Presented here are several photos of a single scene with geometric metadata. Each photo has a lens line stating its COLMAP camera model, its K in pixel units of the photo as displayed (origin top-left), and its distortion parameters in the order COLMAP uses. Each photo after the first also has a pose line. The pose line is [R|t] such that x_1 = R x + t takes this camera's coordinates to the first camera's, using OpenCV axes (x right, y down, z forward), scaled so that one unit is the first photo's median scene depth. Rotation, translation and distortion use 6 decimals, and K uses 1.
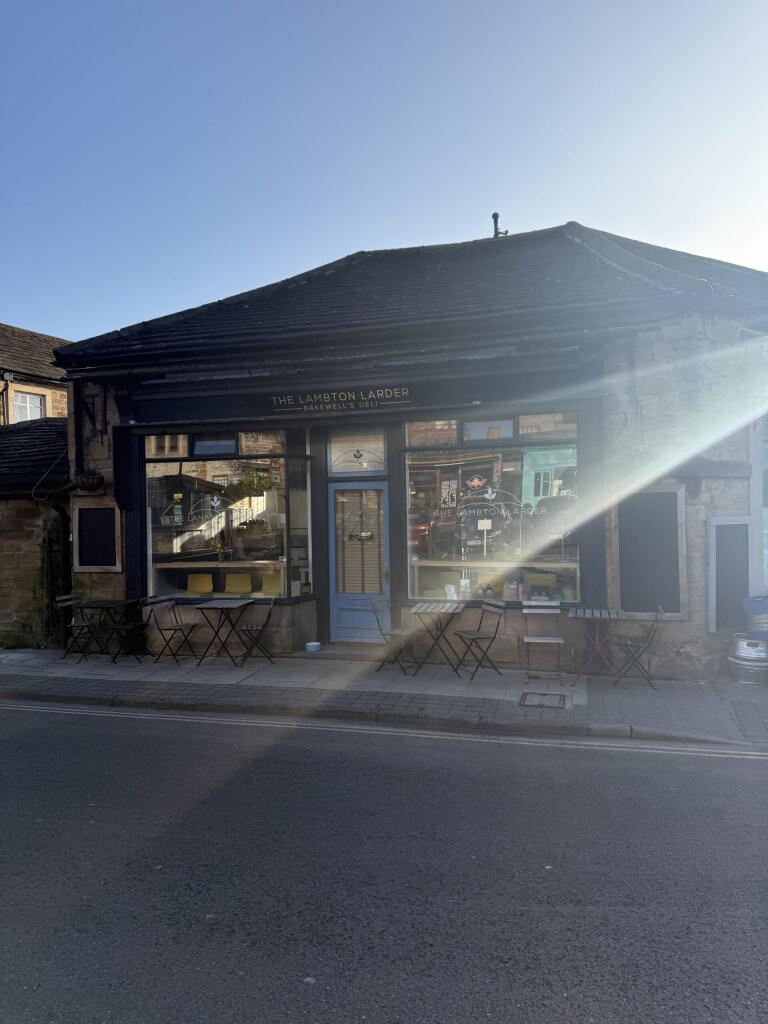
lens RADIAL K [[729.2, 0, 384.0], [0, 729.2, 512.0], [0, 0, 1]] dist [0.049195, -0.002961]
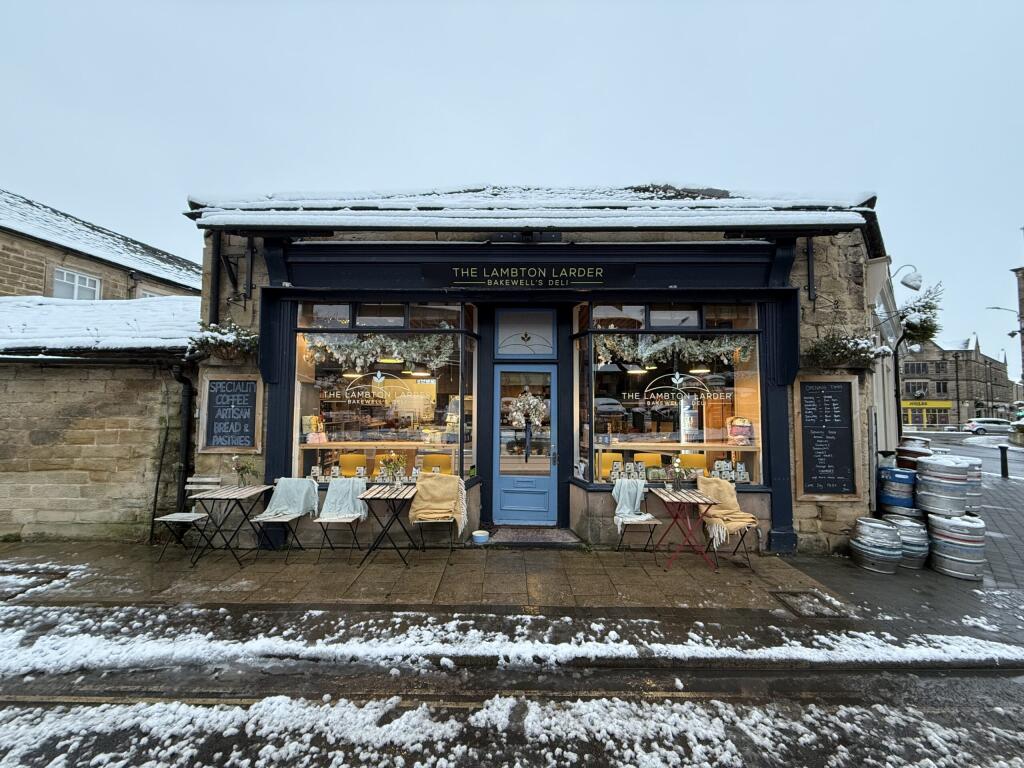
lens RADIAL K [[421.8, 0, 512.0], [0, 421.8, 384.0], [0, 0, 1]] dist [-0.048599, 0.042010]
pose [[0.964067, 0.039954, 0.262639, -0.205525], [-0.025252, 0.997932, -0.059118, 0.020791], [-0.264458, 0.050362, 0.963081, 0.443189]]
